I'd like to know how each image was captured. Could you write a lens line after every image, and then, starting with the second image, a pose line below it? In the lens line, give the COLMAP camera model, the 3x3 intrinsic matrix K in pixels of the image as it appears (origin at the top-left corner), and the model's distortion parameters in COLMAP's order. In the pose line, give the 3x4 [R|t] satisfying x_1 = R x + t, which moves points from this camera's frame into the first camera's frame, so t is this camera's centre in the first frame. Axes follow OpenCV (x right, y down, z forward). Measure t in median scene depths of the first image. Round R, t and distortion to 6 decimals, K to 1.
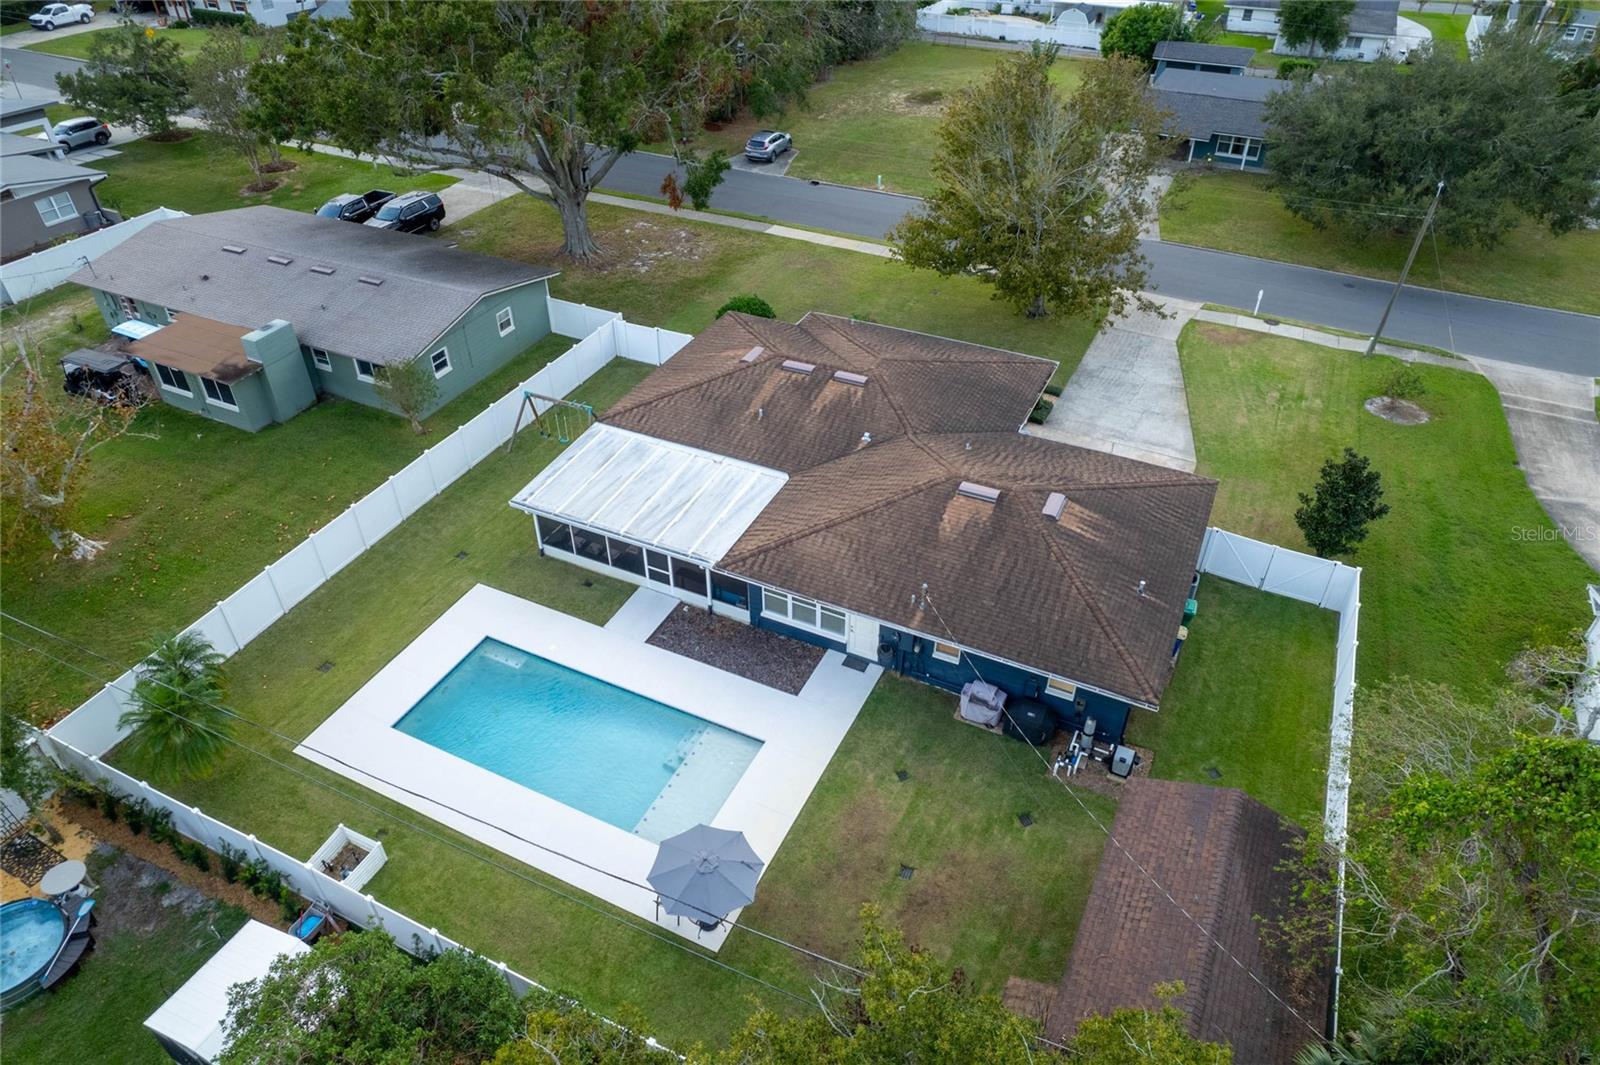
lens RADIAL K [[1013.5, 0, 800.0], [0, 1013.5, 532.5], [0, 0, 1]] dist [-0.072552, 0.062012]
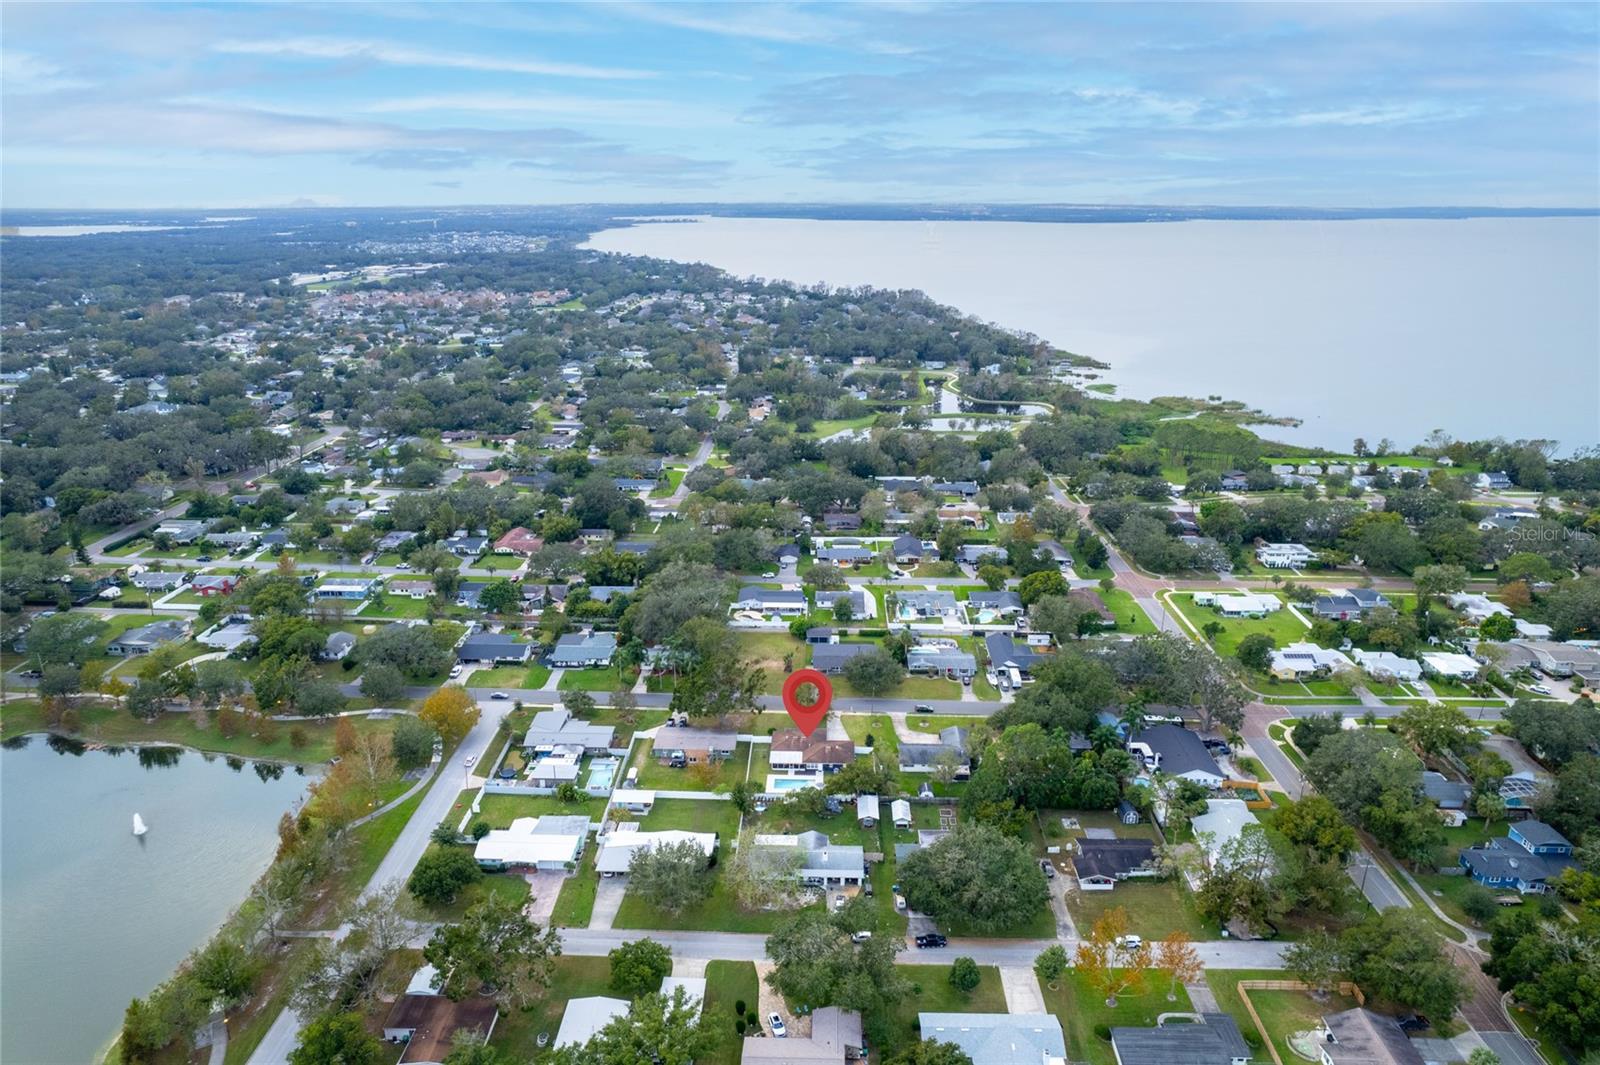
lens RADIAL K [[1013.5, 0, 800.0], [0, 1013.5, 532.5], [0, 0, 1]] dist [-0.072552, 0.062012]
pose [[0.912146, -0.120859, 0.391641, -2.667257], [0.244982, 0.926829, -0.284557, 0.546963], [-0.328593, 0.355503, 0.875011, -5.913870]]
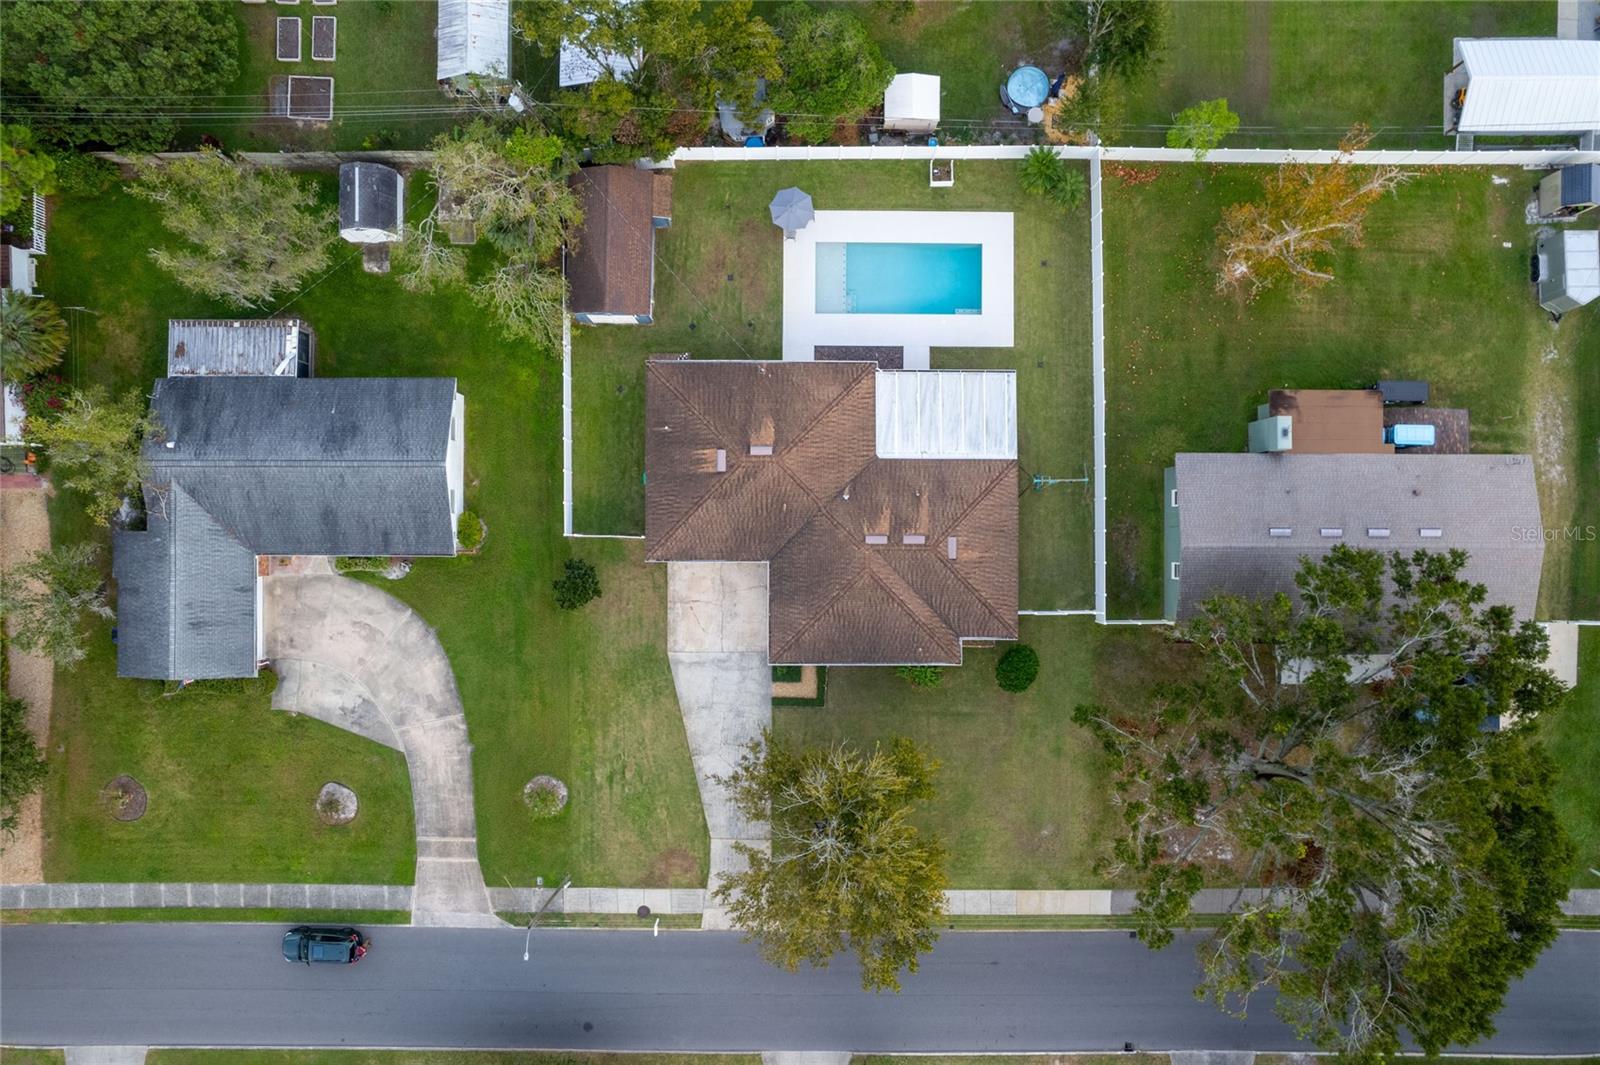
lens RADIAL K [[1013.5, 0, 800.0], [0, 1013.5, 532.5], [0, 0, 1]] dist [-0.072552, 0.062012]
pose [[-0.901497, 0.432786, -0.000450, 0.159976], [-0.269770, -0.561119, 0.782541, -1.397930], [0.338420, 0.705579, 0.622599, -0.004988]]
